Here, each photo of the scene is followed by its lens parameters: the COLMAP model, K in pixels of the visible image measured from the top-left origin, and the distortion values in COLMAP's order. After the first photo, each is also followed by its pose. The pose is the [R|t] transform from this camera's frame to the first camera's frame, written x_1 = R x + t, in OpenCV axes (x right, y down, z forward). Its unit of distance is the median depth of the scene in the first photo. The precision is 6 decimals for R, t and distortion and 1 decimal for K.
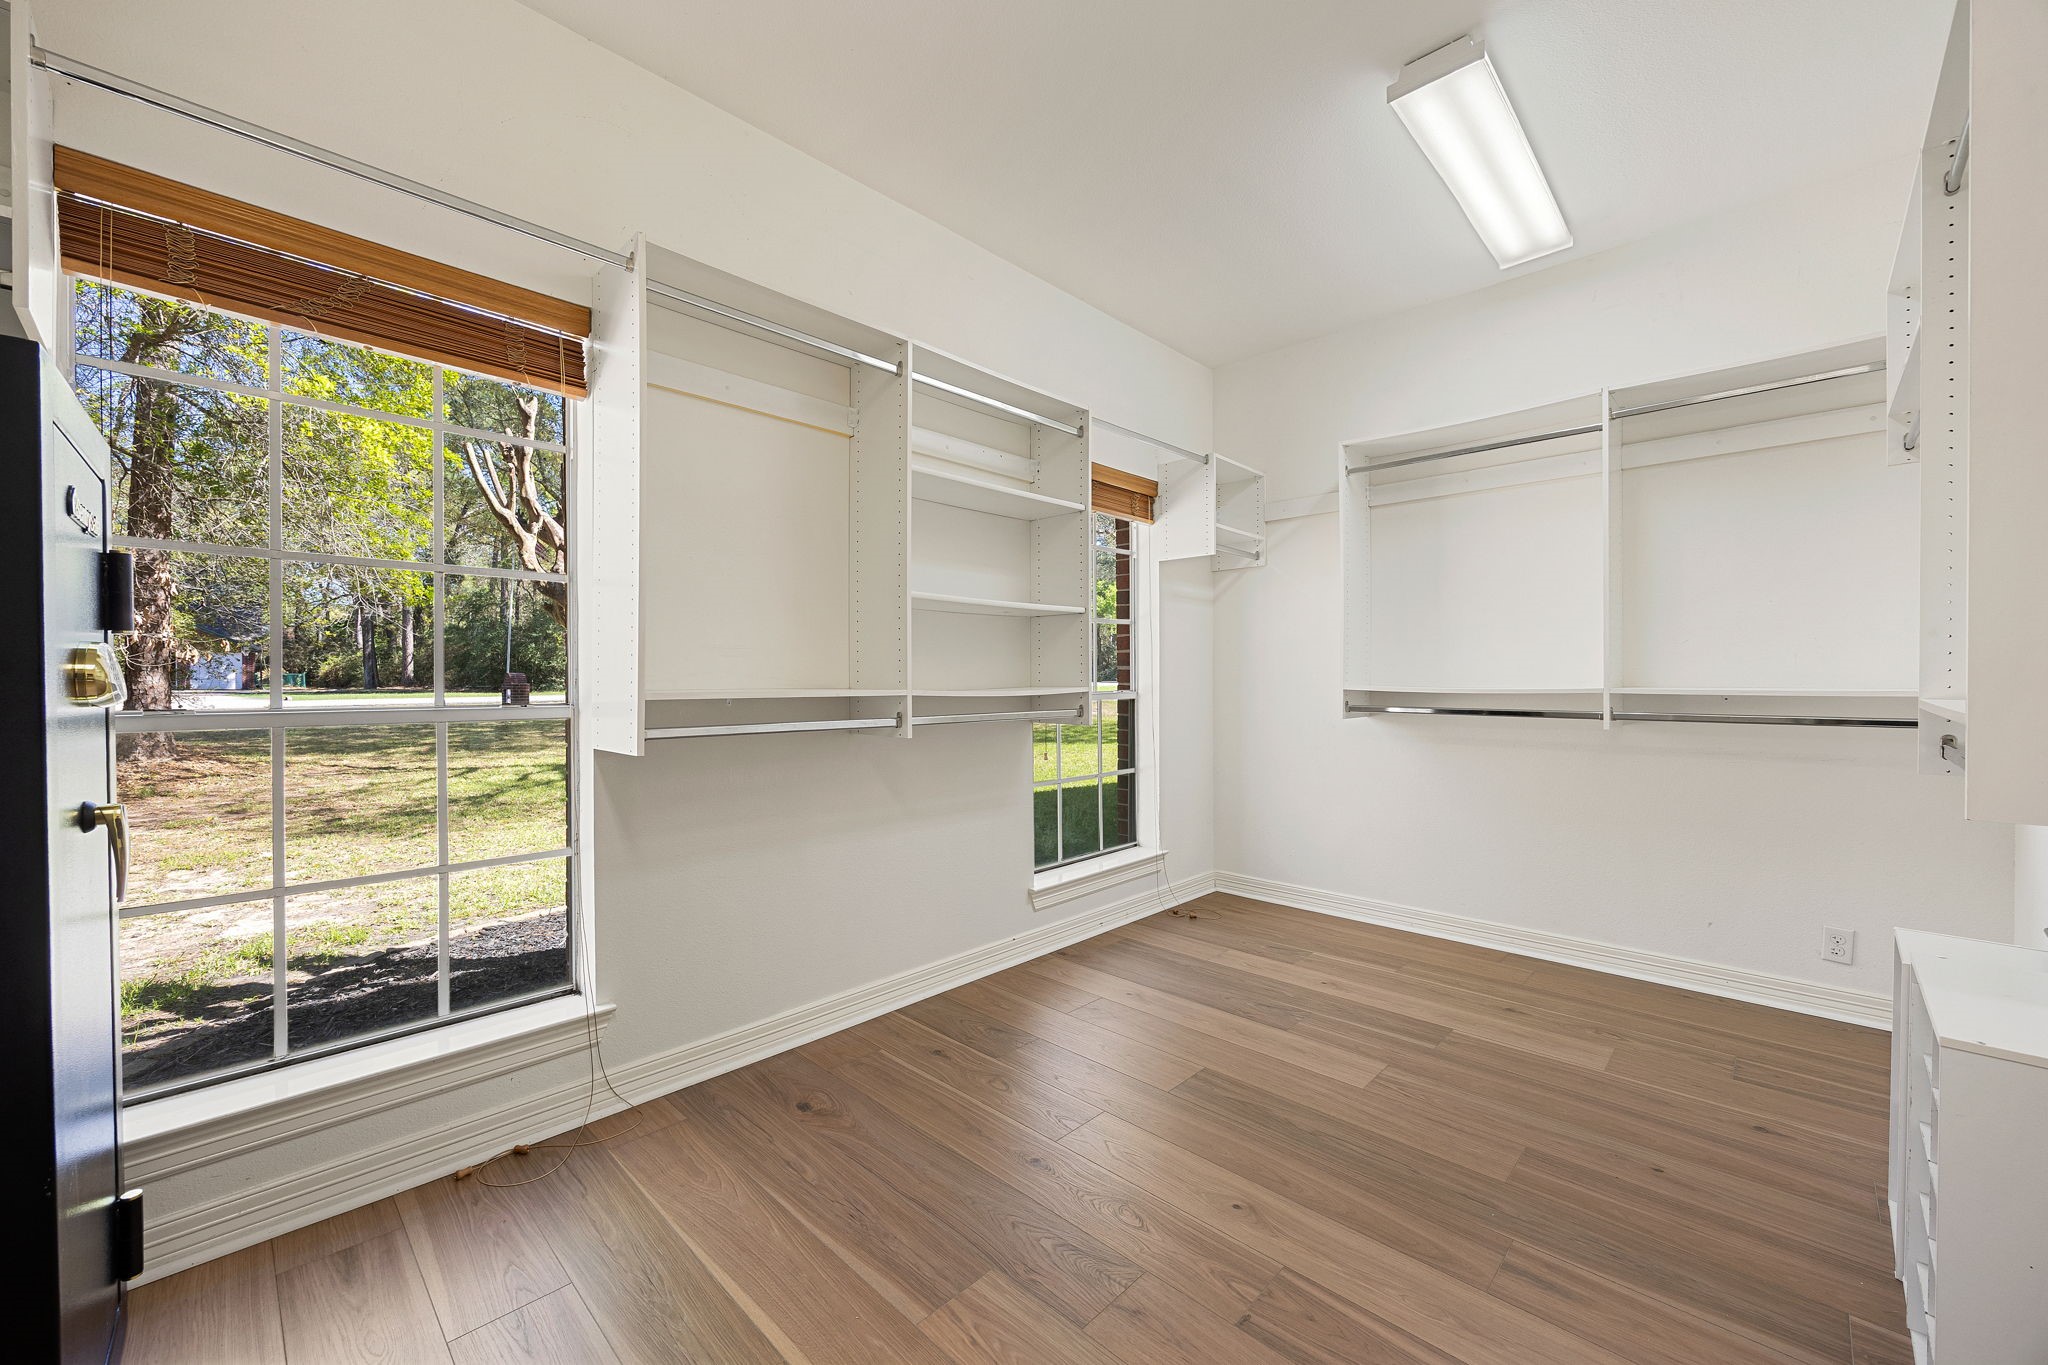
lens RADIAL K [[780.4, 0, 1024.0], [0, 780.4, 682.5], [0, 0, 1]] dist [-0.001400, -0.000128]
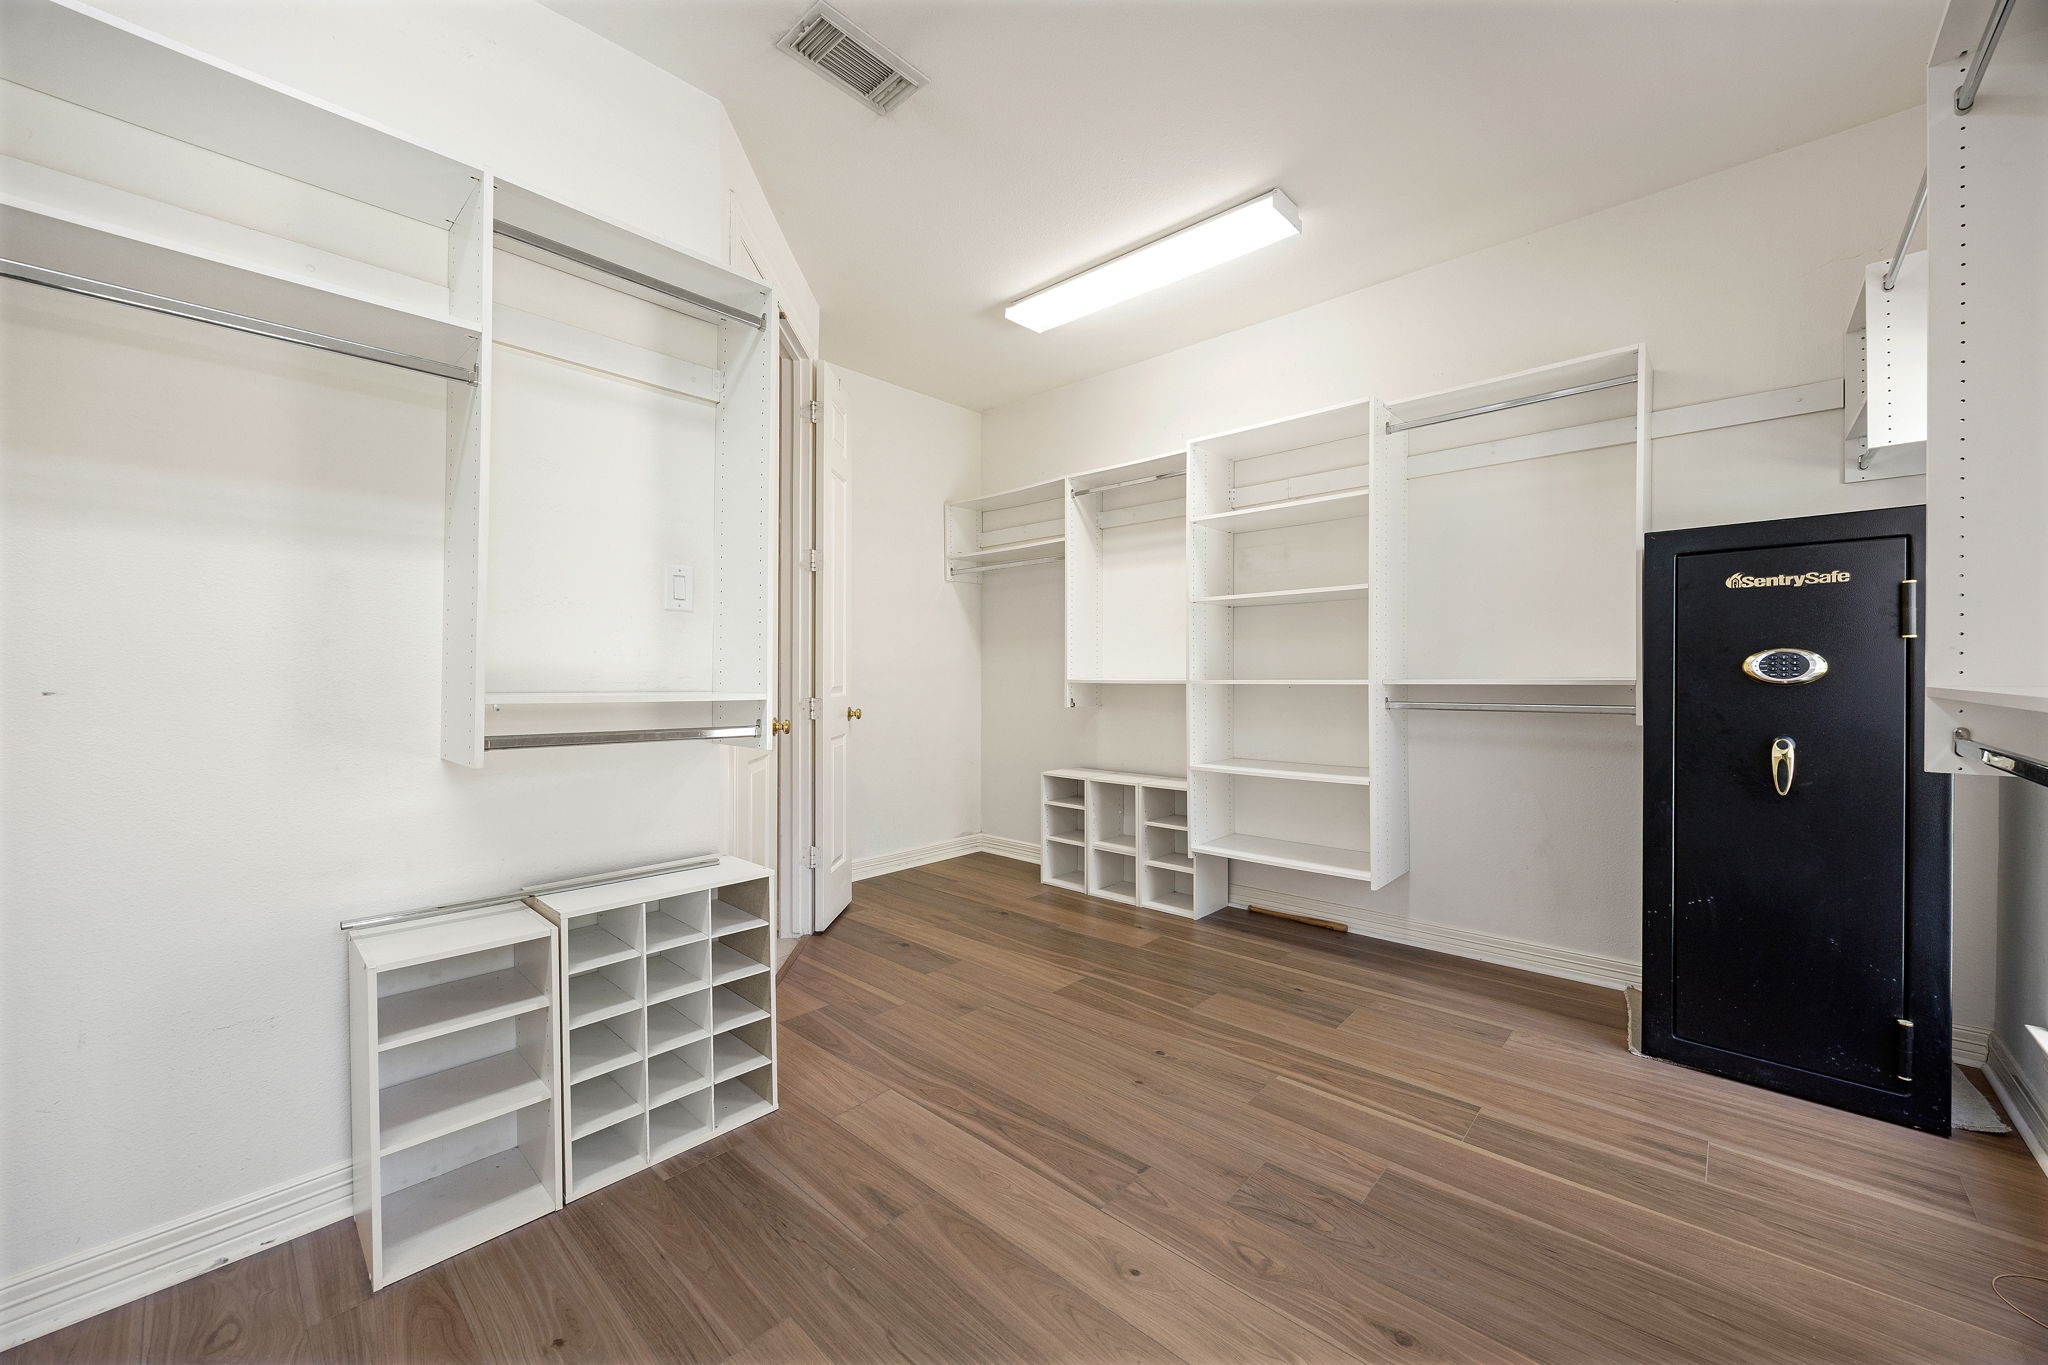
lens RADIAL K [[780.4, 0, 1024.0], [0, 780.4, 682.5], [0, 0, 1]] dist [-0.001400, -0.000128]
pose [[-0.999610, 0.004335, -0.027584, 0.479751], [0.003920, 0.999878, 0.015102, -0.007318], [0.027646, 0.014988, -0.999505, 2.133408]]
